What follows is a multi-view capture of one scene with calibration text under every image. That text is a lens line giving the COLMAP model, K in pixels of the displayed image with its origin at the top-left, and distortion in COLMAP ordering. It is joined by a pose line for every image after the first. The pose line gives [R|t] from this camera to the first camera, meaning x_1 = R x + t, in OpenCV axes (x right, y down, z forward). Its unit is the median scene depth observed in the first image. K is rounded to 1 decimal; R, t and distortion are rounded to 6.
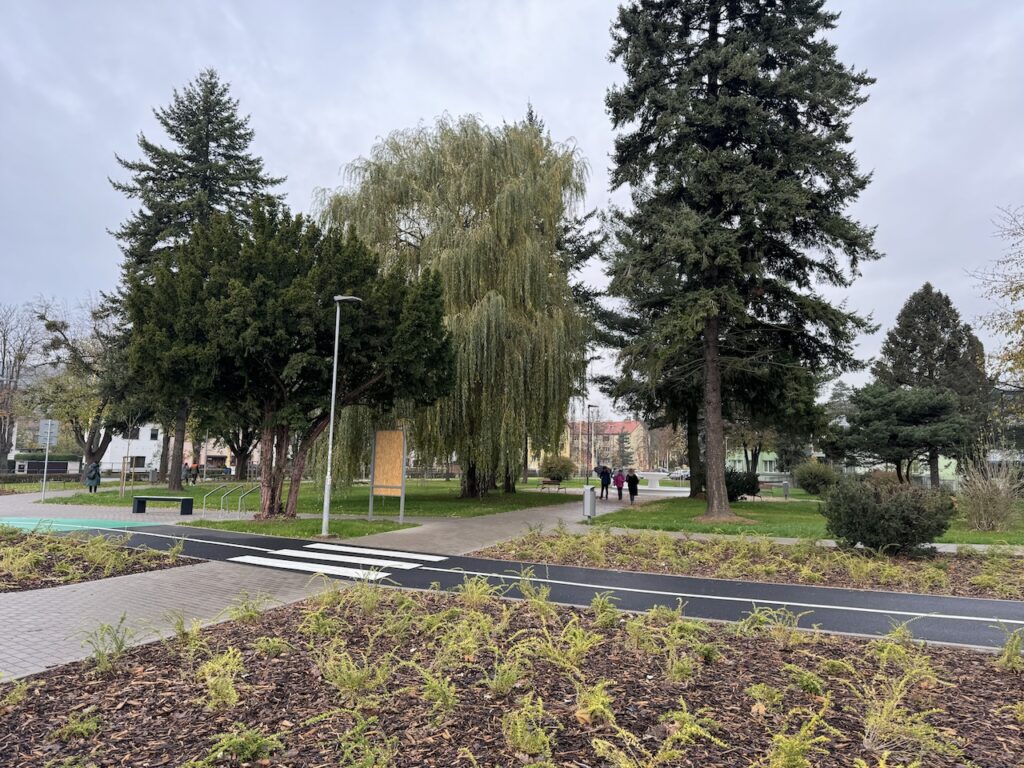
lens RADIAL K [[697.5, 0, 512.0], [0, 697.5, 384.0], [0, 0, 1]] dist [0.056687, -0.079113]
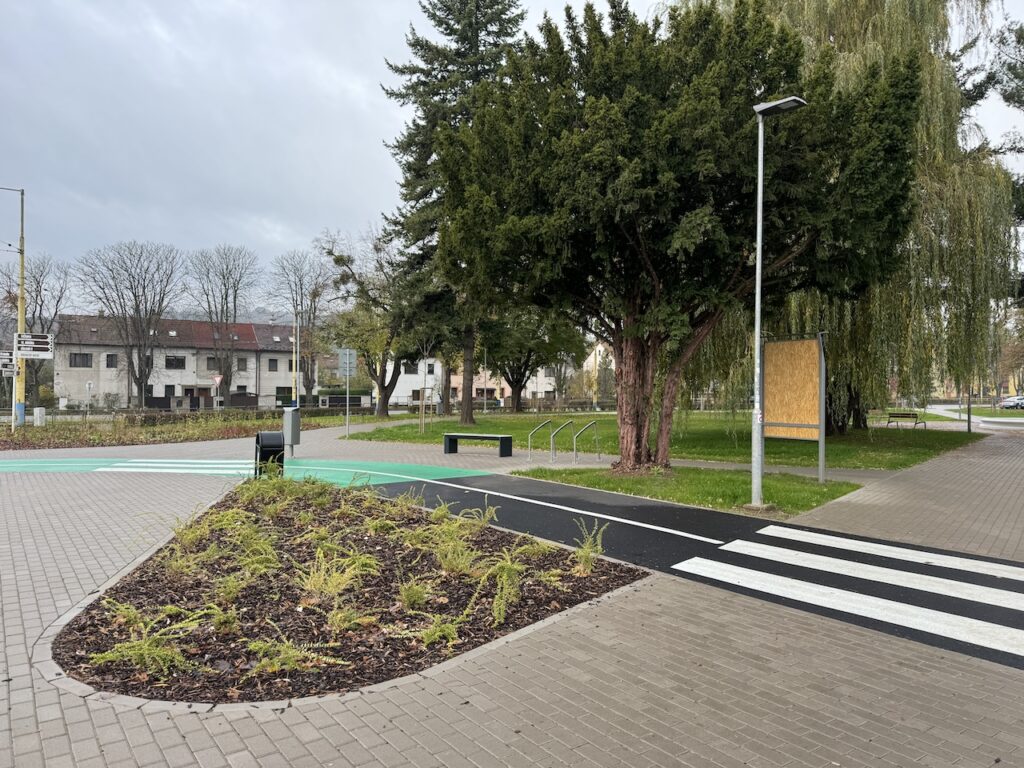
lens RADIAL K [[697.5, 0, 512.0], [0, 697.5, 384.0], [0, 0, 1]] dist [0.056687, -0.079113]
pose [[0.941932, -0.019367, -0.335244, -0.111113], [0.052010, 0.994703, 0.088667, 0.019342], [0.331751, -0.100954, 0.937950, 0.156272]]
